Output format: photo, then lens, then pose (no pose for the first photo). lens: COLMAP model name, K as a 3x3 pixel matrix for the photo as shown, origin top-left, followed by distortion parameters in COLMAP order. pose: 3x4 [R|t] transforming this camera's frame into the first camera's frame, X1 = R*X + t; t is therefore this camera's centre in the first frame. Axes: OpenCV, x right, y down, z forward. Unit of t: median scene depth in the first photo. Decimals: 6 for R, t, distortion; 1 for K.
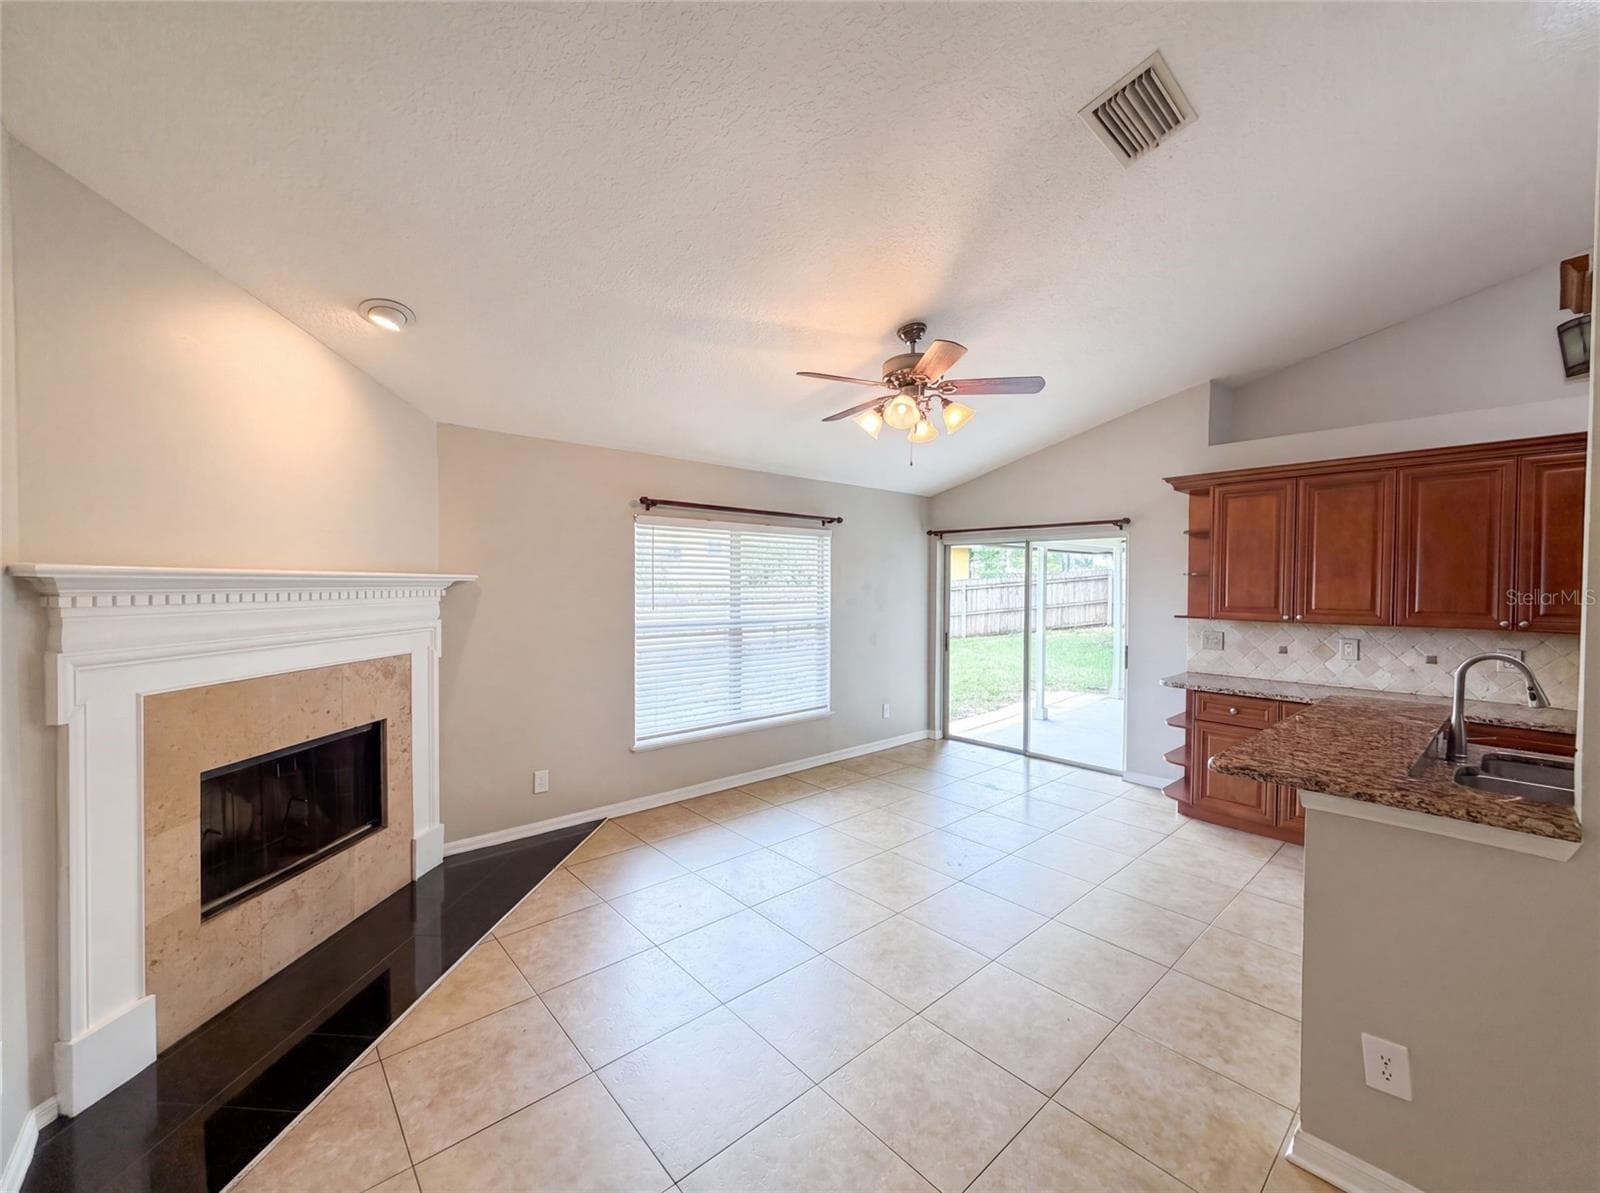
lens RADIAL K [[638.1, 0, 796.8], [0, 638.1, 593.9], [0, 0, 1]] dist [-0.000704, -0.000098]
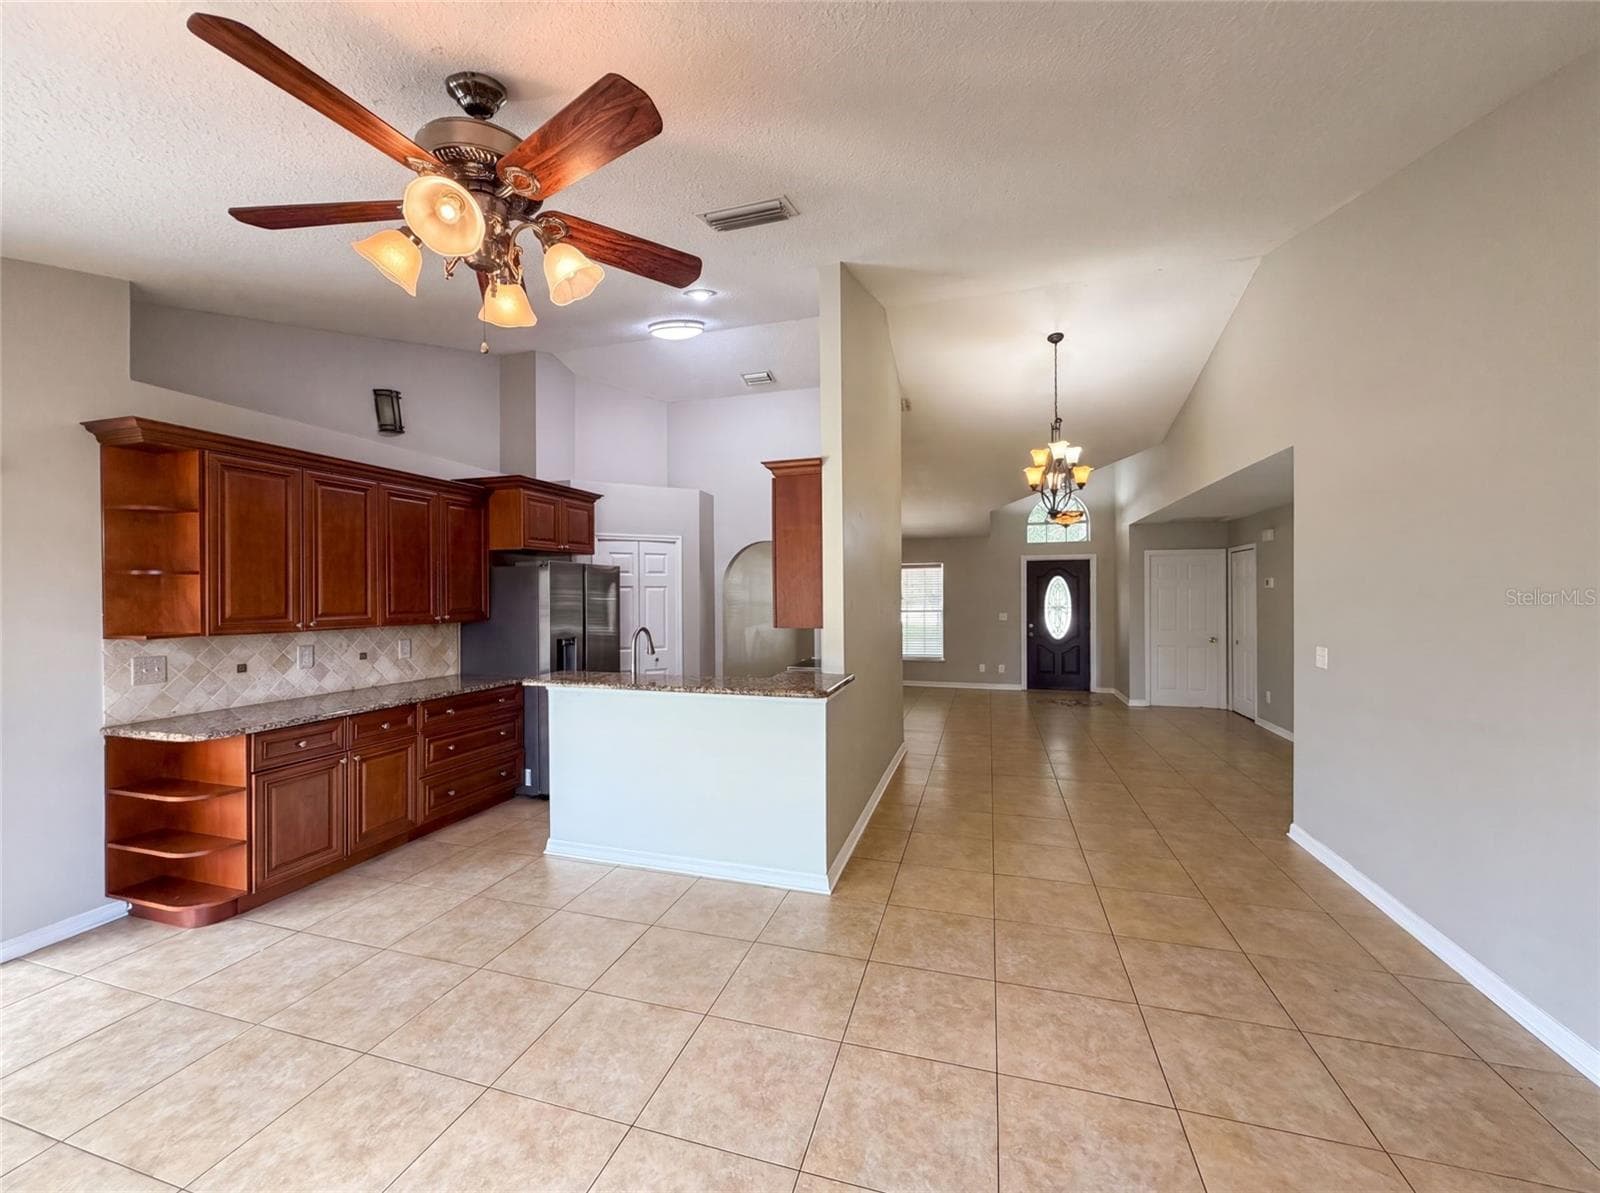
lens RADIAL K [[638.1, 0, 796.8], [0, 638.1, 593.9], [0, 0, 1]] dist [-0.000704, -0.000098]
pose [[-0.521818, -0.000872, 0.853057, -0.322663], [0.015228, 0.999831, 0.010337, -0.005153], [-0.852921, 0.018384, -0.521716, 0.862807]]
